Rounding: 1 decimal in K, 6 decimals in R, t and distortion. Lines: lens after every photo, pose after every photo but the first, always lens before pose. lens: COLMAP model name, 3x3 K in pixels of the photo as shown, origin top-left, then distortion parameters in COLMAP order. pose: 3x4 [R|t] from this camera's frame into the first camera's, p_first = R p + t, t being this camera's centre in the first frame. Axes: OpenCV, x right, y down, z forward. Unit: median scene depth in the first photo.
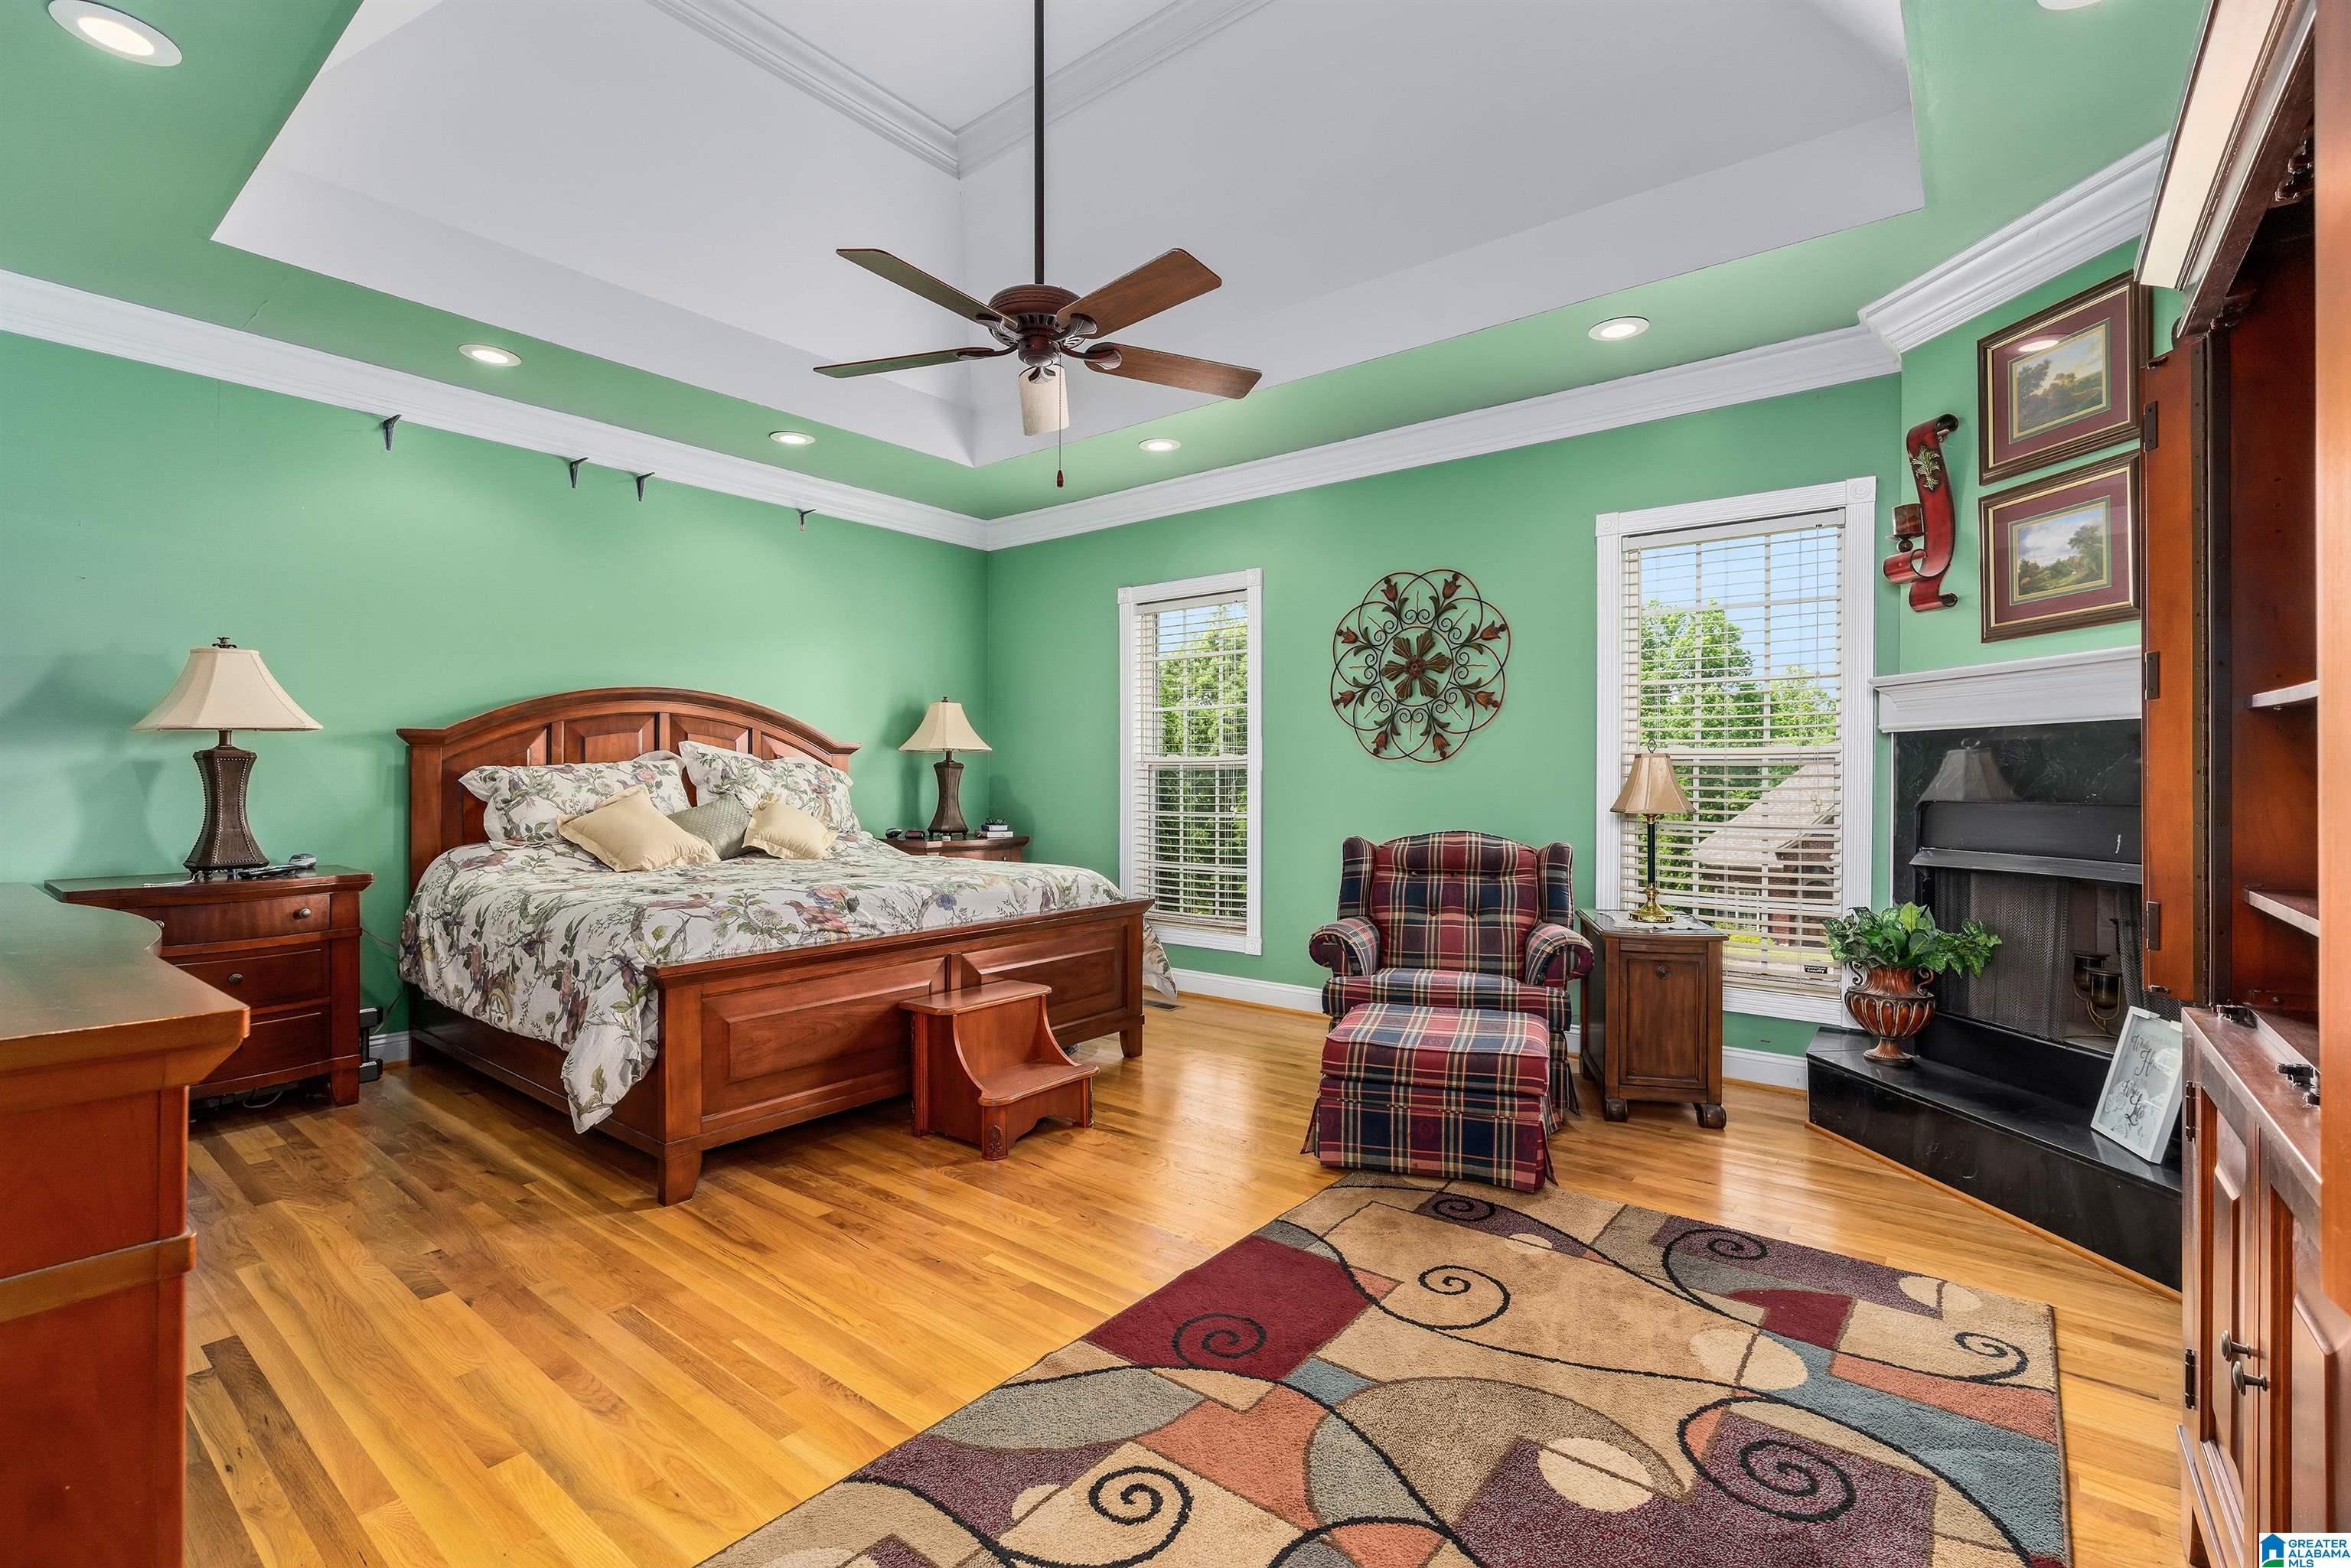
lens RADIAL K [[1061.8, 0, 1170.1], [0, 1061.8, 775.0], [0, 0, 1]] dist [-0.009779, -0.000684]
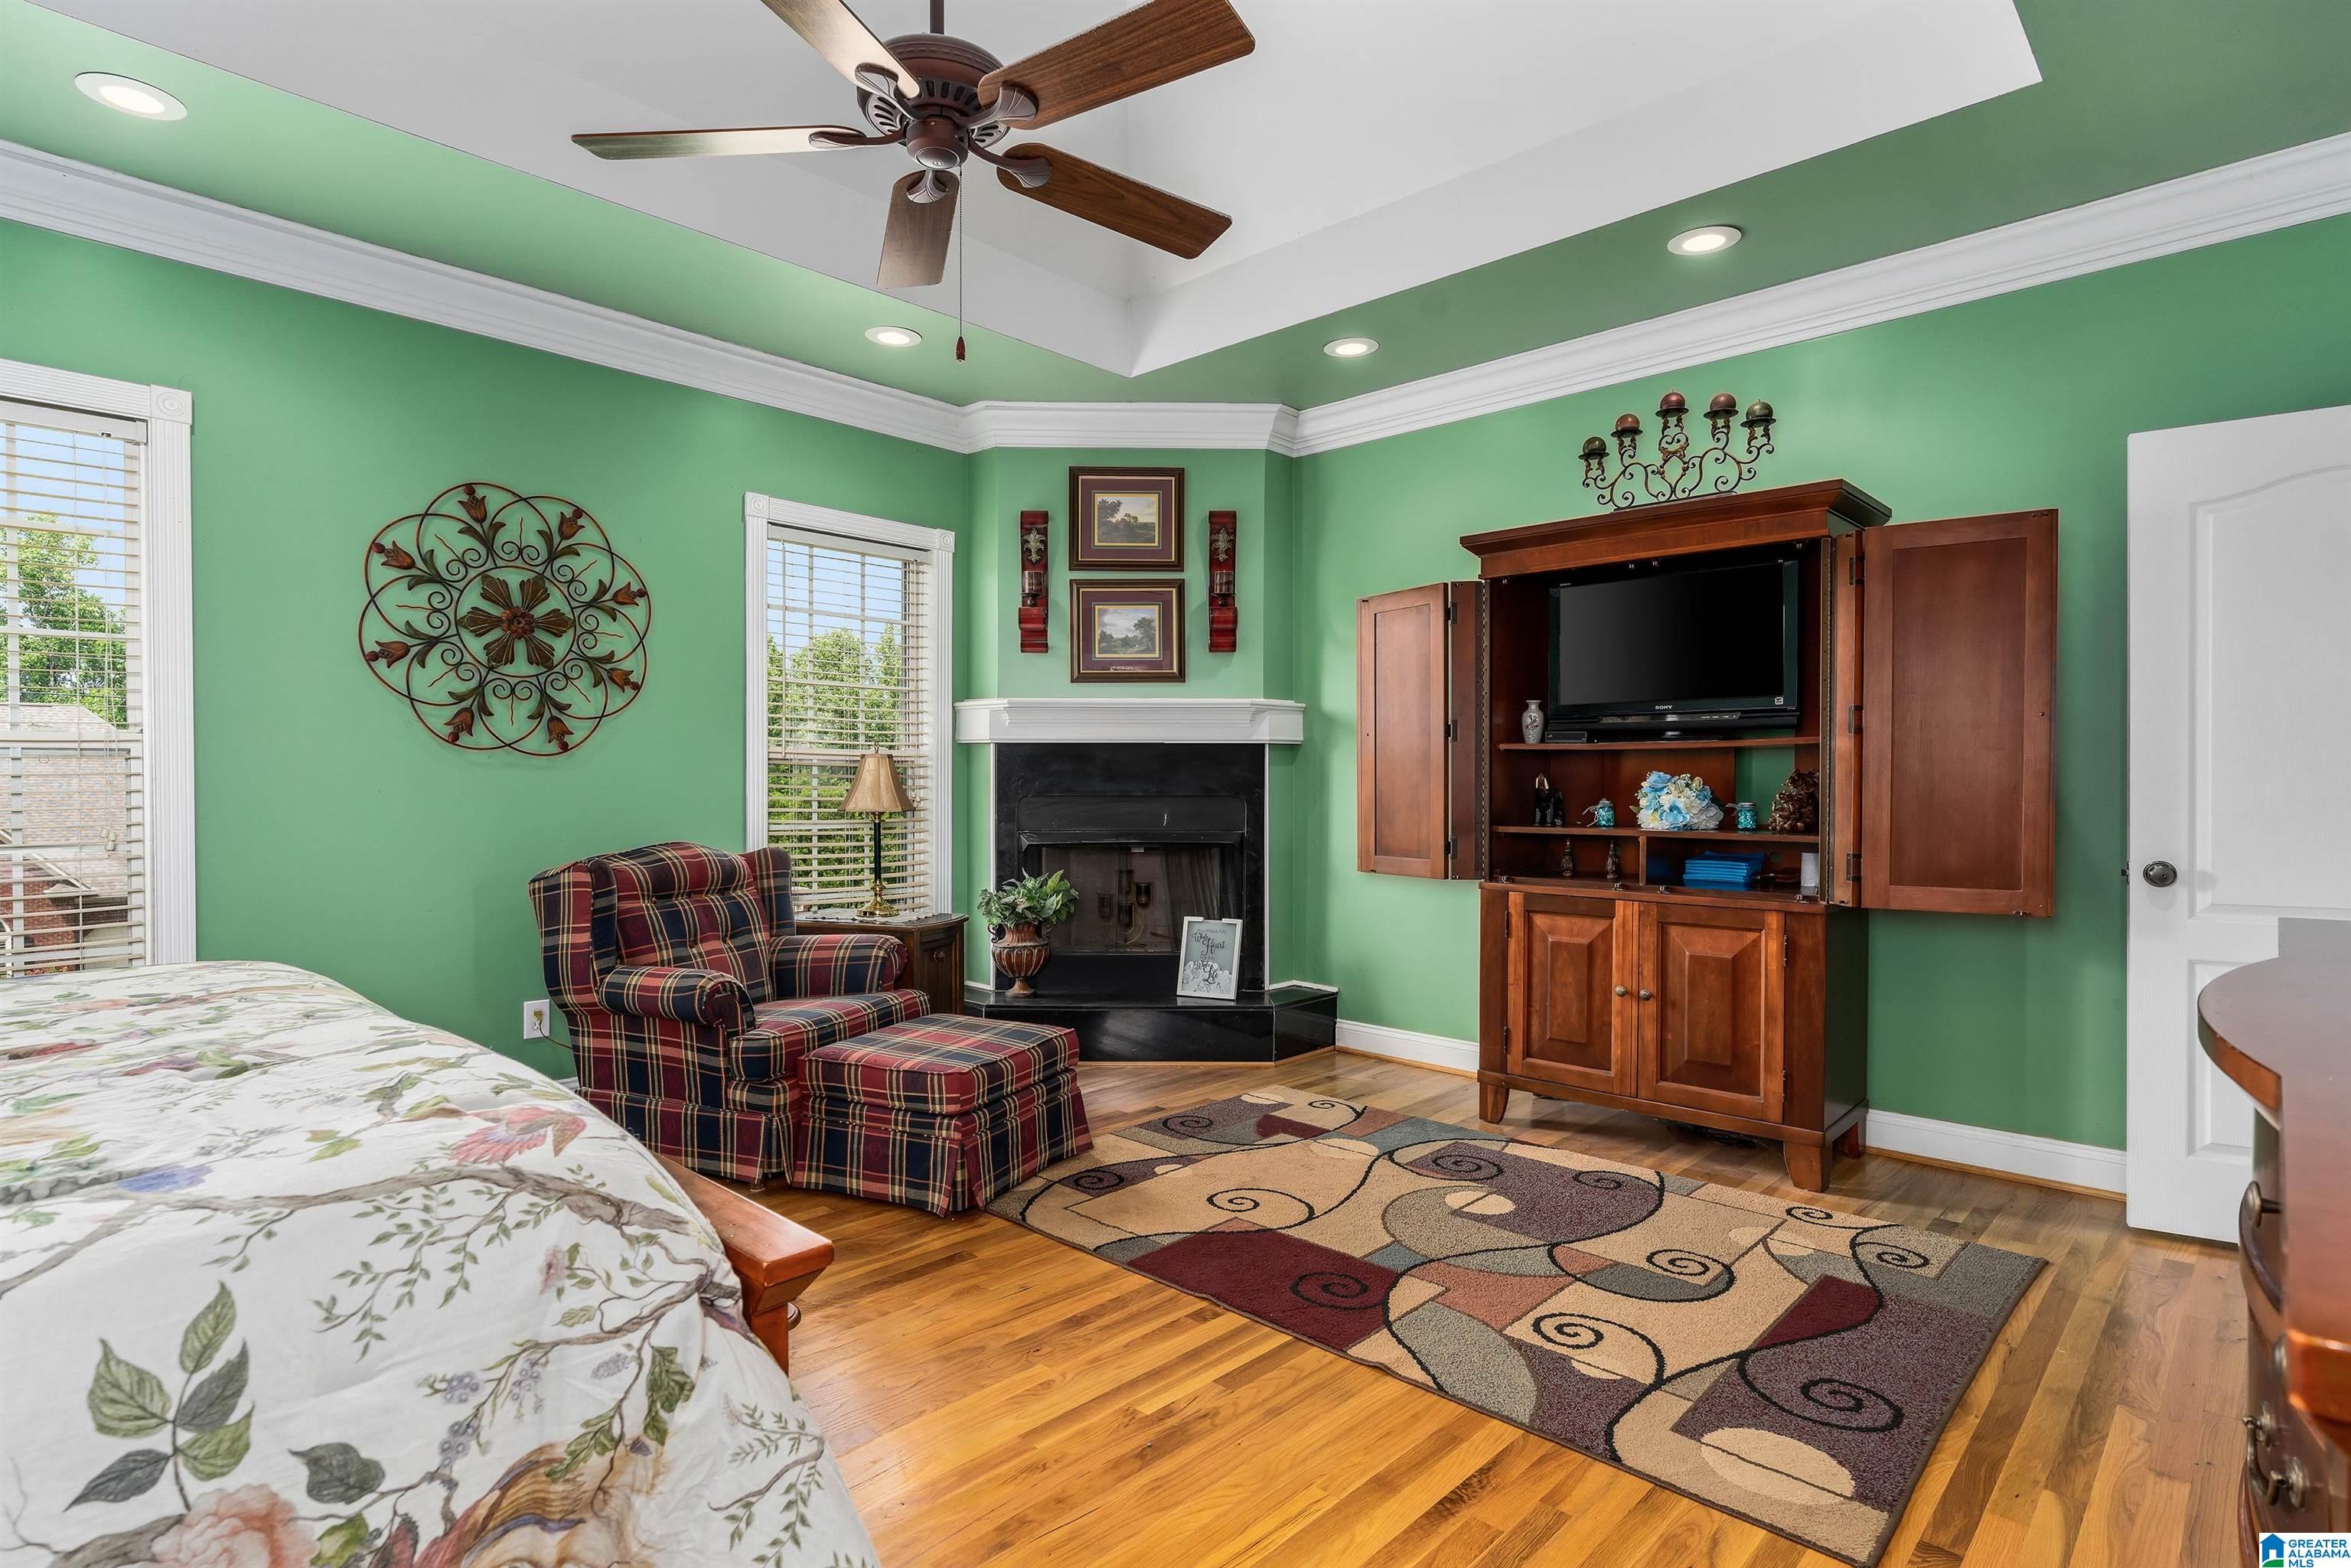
lens RADIAL K [[1201.9, 0, 1173.3], [0, 1201.9, 792.6], [0, 0, 1]] dist [-0.010591, 0.000684]
pose [[0.076307, -0.009985, 0.997034, -0.622167], [-0.004897, 0.999934, 0.010389, 0.003460], [-0.997072, -0.005675, 0.076253, 0.560549]]
